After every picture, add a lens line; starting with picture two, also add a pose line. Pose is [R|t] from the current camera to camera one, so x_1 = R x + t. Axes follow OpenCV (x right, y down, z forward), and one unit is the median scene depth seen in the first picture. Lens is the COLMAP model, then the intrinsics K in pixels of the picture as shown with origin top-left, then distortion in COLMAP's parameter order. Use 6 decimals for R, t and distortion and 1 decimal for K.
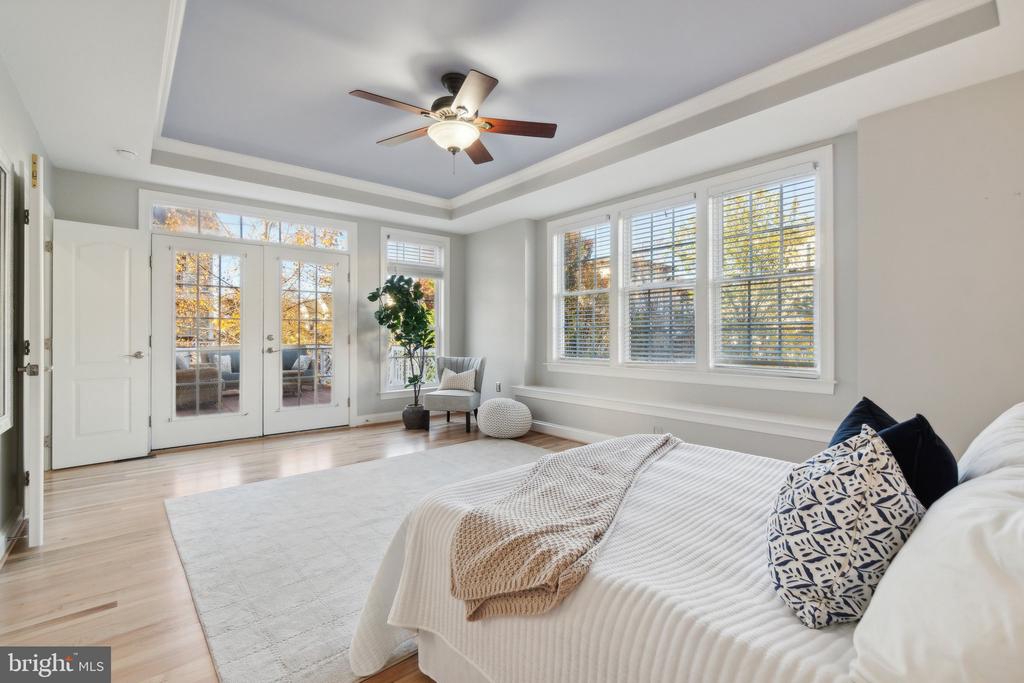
lens RADIAL K [[453.2, 0, 507.3], [0, 453.2, 335.1], [0, 0, 1]] dist [0.000303, 0.000079]
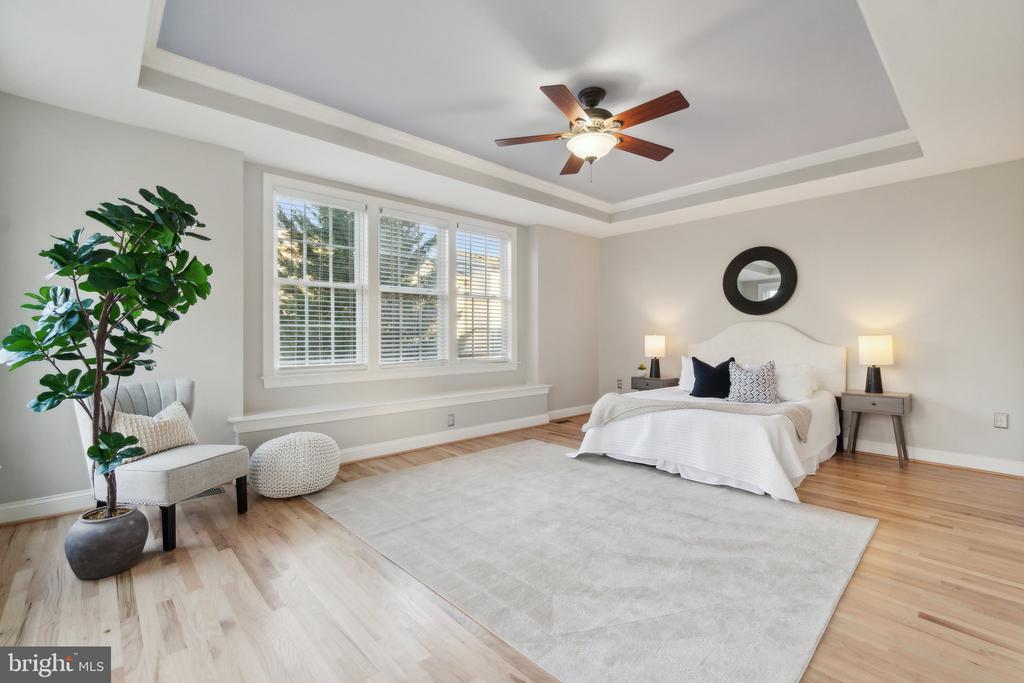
lens RADIAL K [[453.2, 0, 507.3], [0, 453.2, 335.1], [0, 0, 1]] dist [0.000303, 0.000079]
pose [[-0.045574, 0.004480, 0.998951, -0.833816], [0.001437, 0.999989, -0.004419, 0.003052], [-0.998960, 0.001235, -0.045580, 0.894683]]
